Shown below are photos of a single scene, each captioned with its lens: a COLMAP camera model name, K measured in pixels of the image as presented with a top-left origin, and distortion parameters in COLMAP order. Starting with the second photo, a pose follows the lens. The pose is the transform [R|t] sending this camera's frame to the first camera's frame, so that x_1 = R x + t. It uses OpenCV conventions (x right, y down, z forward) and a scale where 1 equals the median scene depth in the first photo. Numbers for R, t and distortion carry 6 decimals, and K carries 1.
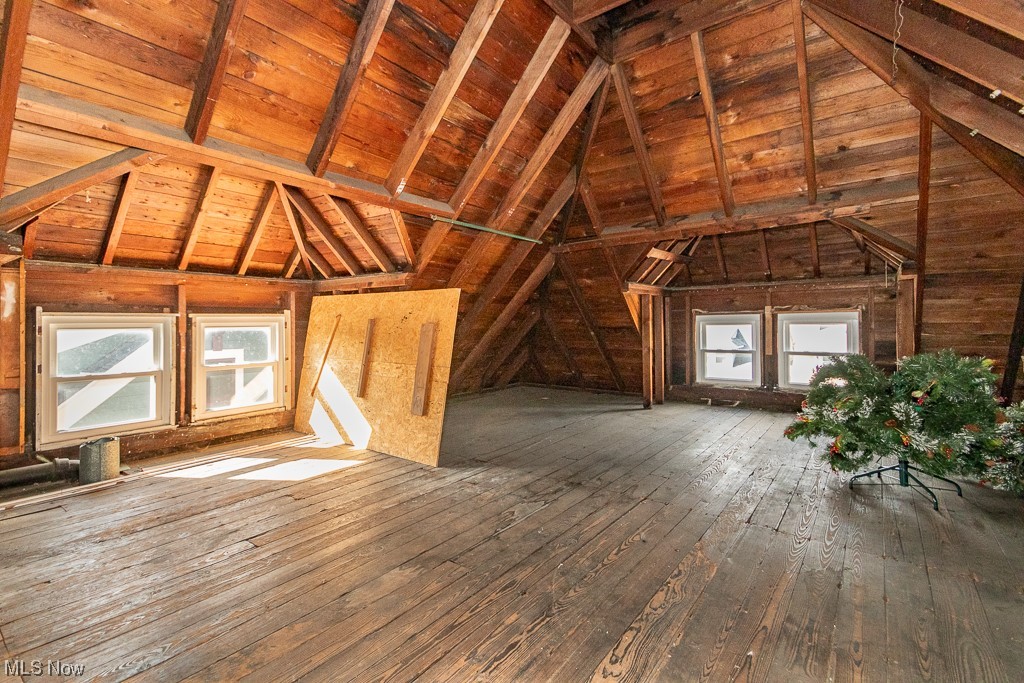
lens RADIAL K [[480.9, 0, 510.3], [0, 480.9, 348.5], [0, 0, 1]] dist [0.054802, -0.000912]
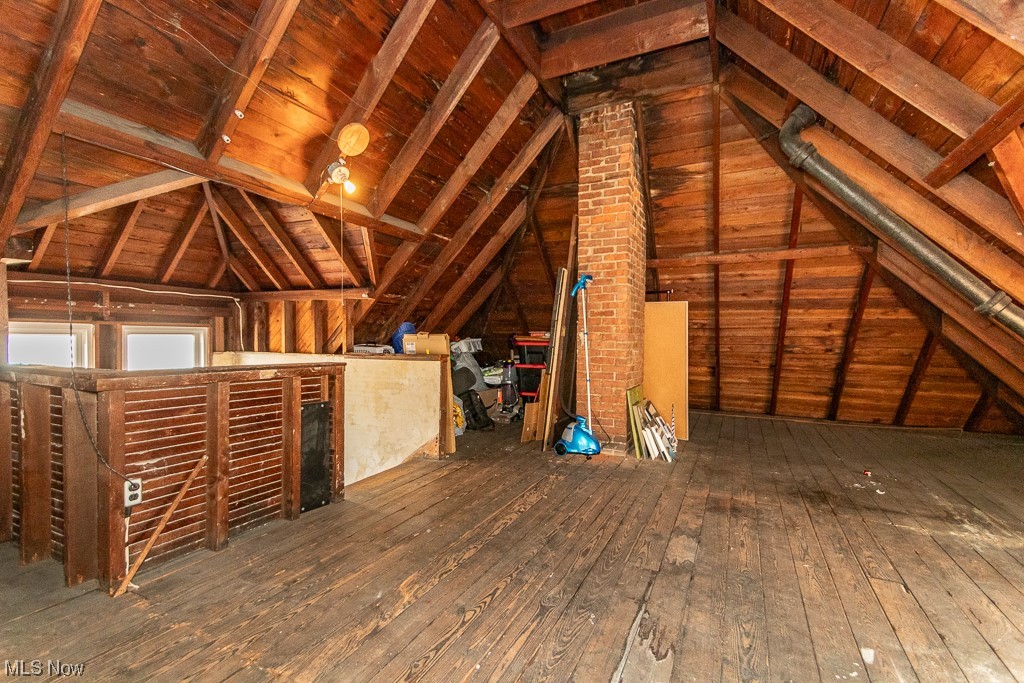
lens RADIAL K [[480.9, 0, 510.3], [0, 480.9, 348.5], [0, 0, 1]] dist [0.054802, -0.000912]
pose [[-0.982467, 0.004825, -0.186372, 0.411896], [-0.009743, 0.996970, 0.077169, -0.124087], [0.186180, 0.077632, -0.979444, 2.125343]]
